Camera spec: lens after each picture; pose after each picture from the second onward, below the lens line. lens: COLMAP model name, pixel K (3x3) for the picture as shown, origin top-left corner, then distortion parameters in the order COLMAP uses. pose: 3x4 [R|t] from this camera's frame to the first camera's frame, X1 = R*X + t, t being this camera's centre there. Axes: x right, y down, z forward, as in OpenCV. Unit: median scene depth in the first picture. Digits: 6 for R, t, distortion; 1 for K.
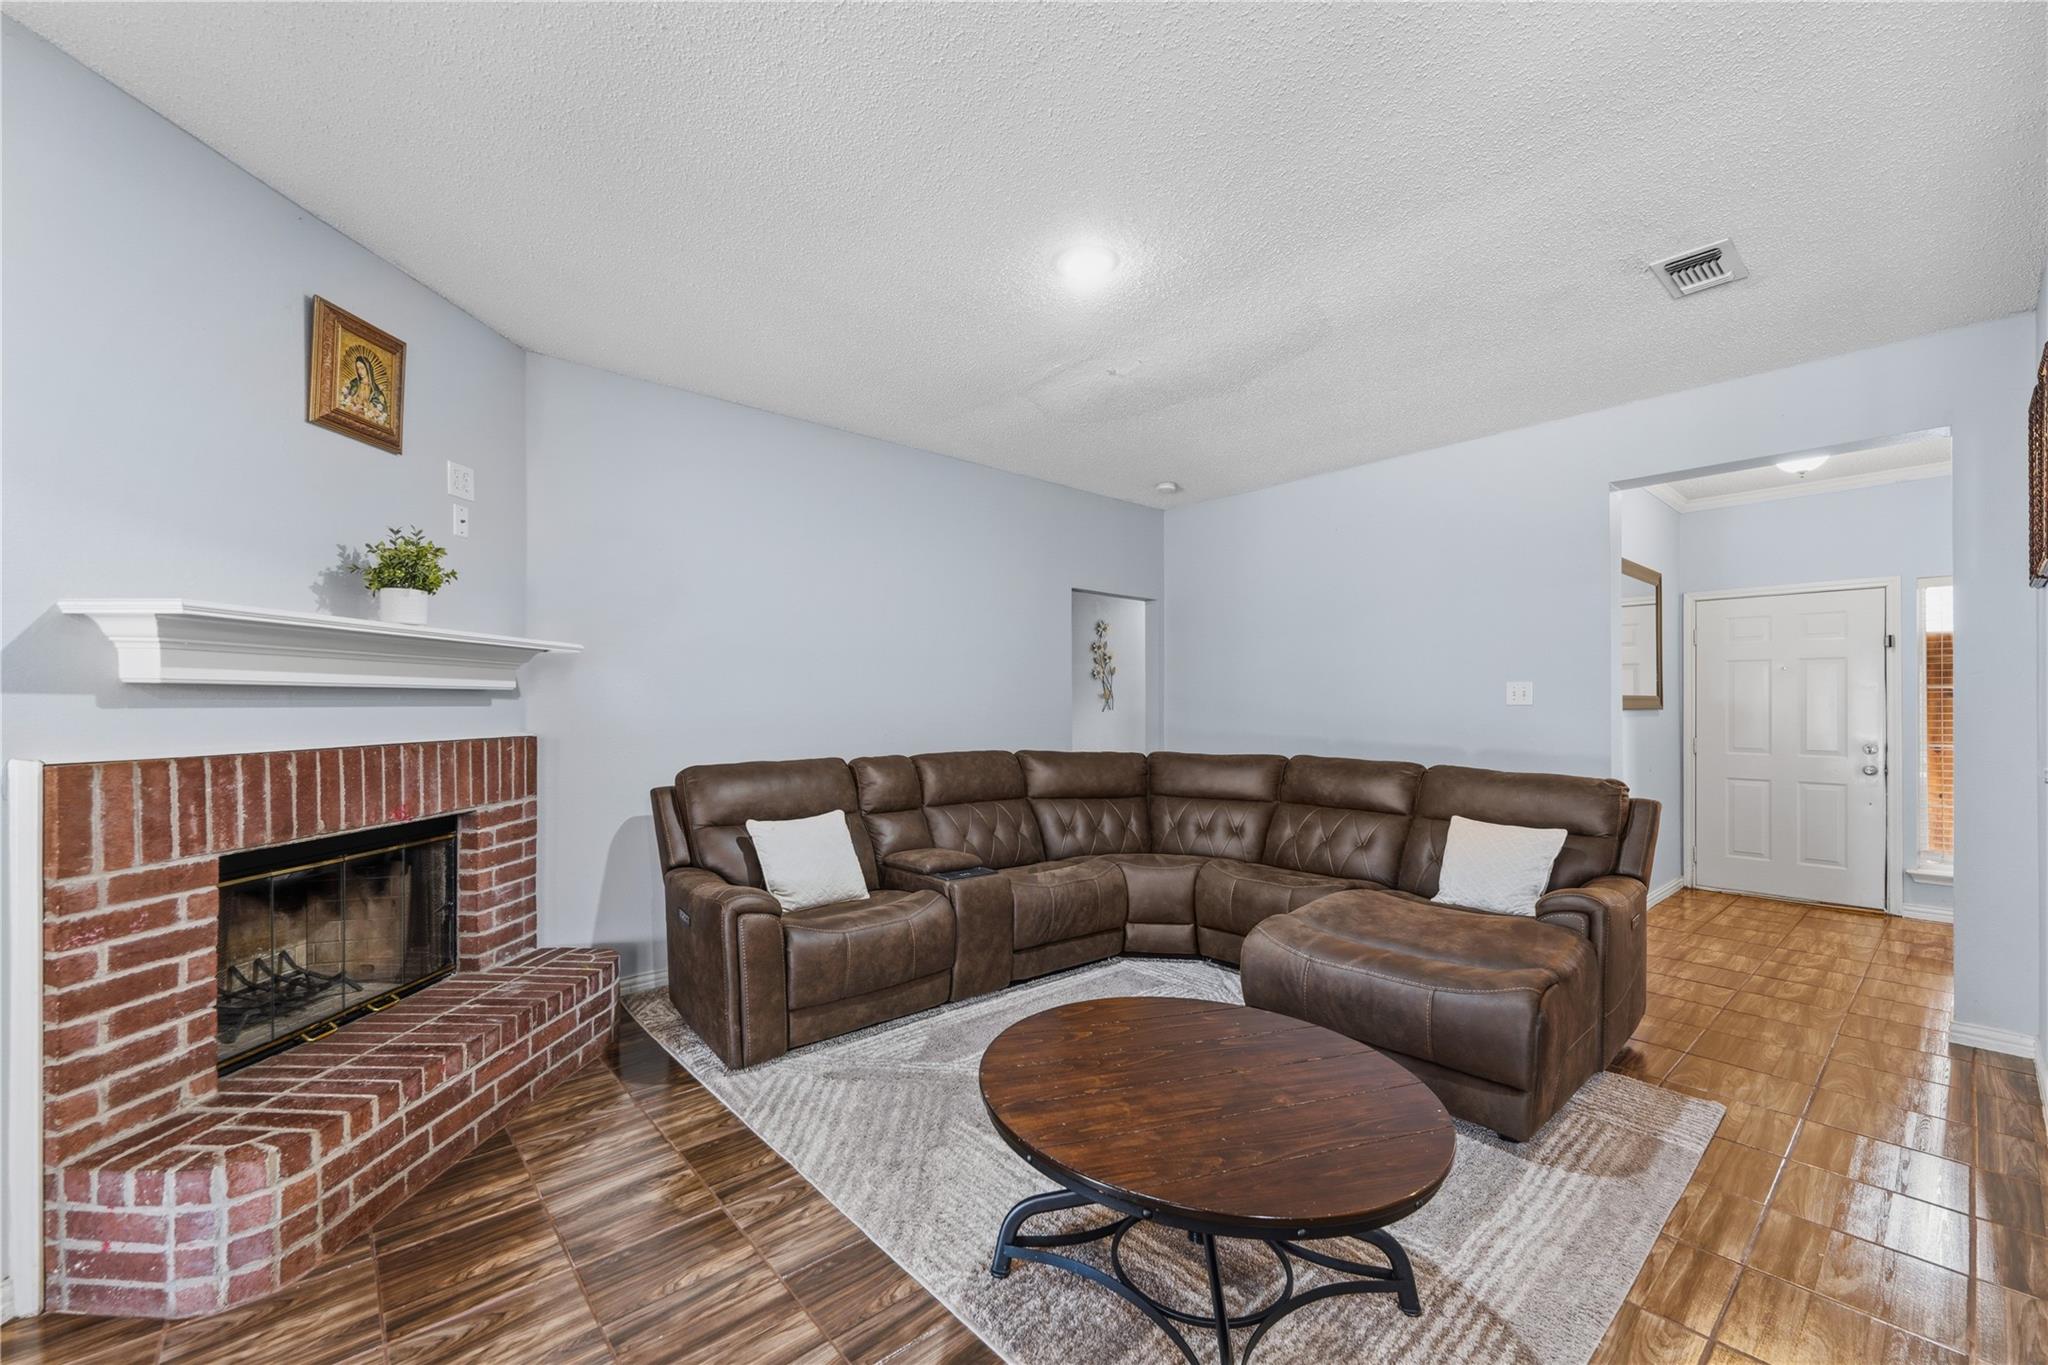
lens RADIAL K [[820.1, 0, 1016.2], [0, 820.1, 707.4], [0, 0, 1]] dist [0.000404, 0.000032]
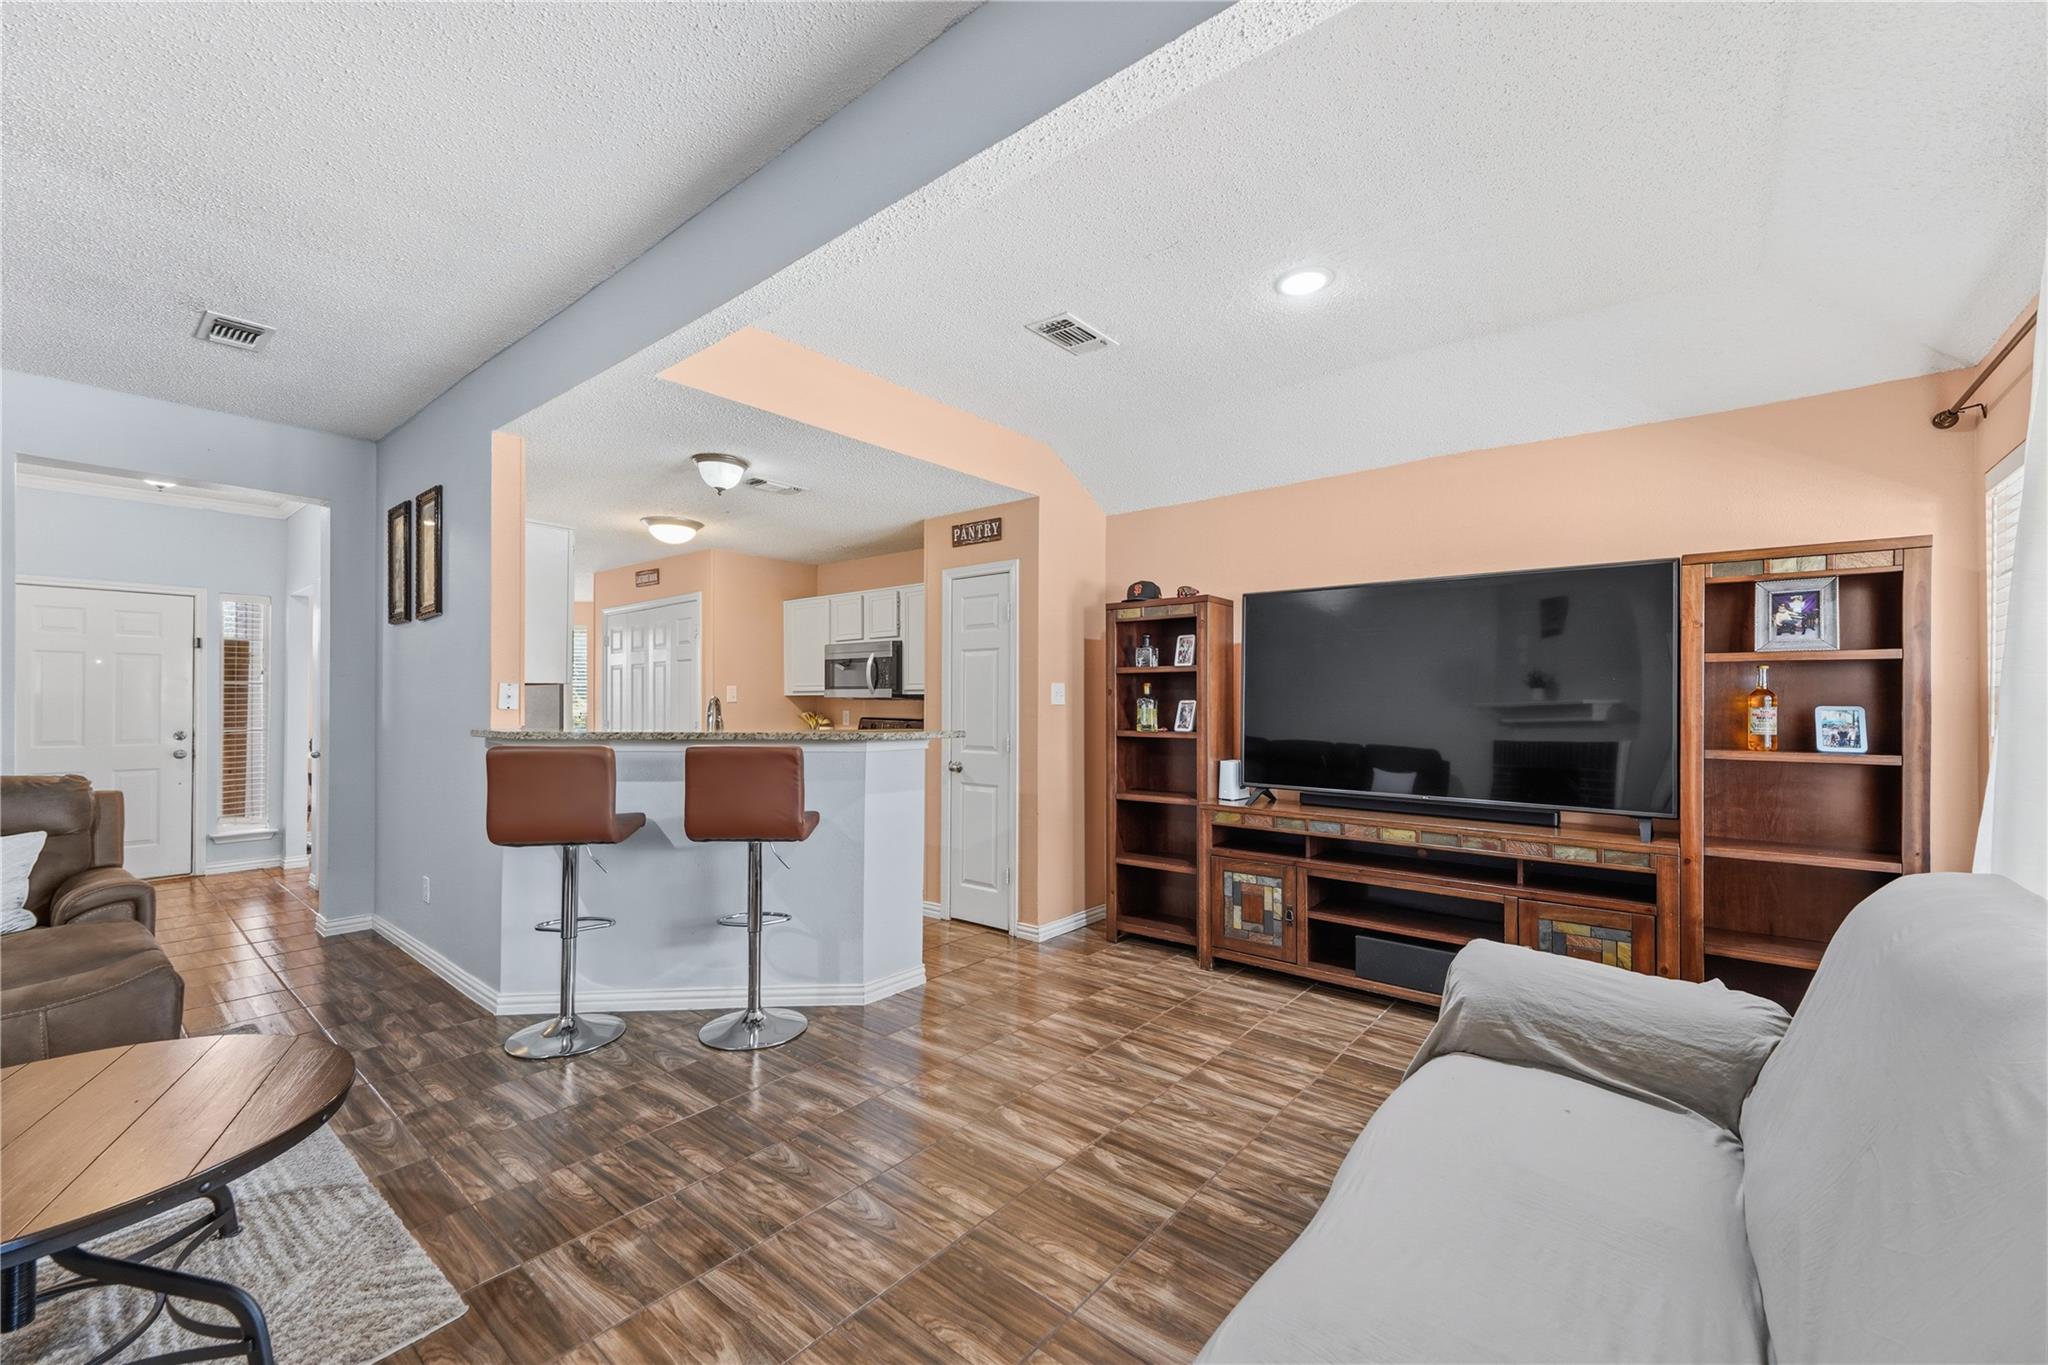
lens RADIAL K [[820.1, 0, 1016.2], [0, 820.1, 707.4], [0, 0, 1]] dist [0.000404, 0.000032]
pose [[-0.165745, -0.008147, 0.986135, -0.297805], [-0.005713, 0.999957, 0.007301, -0.004032], [-0.986152, -0.004424, -0.165784, 0.042005]]
